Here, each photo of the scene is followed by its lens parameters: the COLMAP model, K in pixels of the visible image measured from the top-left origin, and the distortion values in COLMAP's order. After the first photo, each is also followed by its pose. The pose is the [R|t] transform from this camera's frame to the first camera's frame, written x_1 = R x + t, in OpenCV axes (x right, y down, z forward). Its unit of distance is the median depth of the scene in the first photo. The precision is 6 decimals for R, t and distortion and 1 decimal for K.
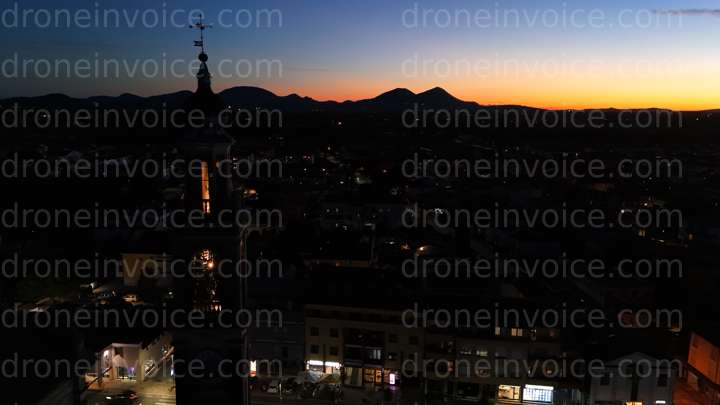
lens RADIAL K [[529.5, 0, 356.2], [0, 529.5, 204.0], [0, 0, 1]] dist [0.062216, -0.047692]
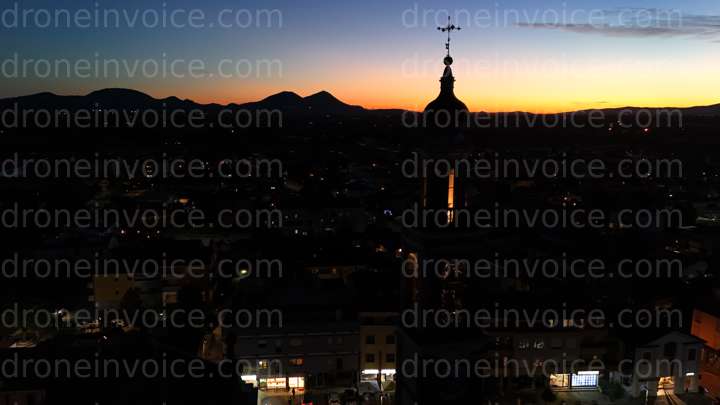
lens RADIAL K [[529.5, 0, 358.8], [0, 529.5, 199.4], [0, 0, 1]] dist [0.062216, -0.047692]
pose [[0.976876, -0.038015, 0.210399, -0.289767], [0.041080, 0.999104, -0.010216, -0.008872], [-0.209822, 0.018623, 0.977562, 0.042962]]
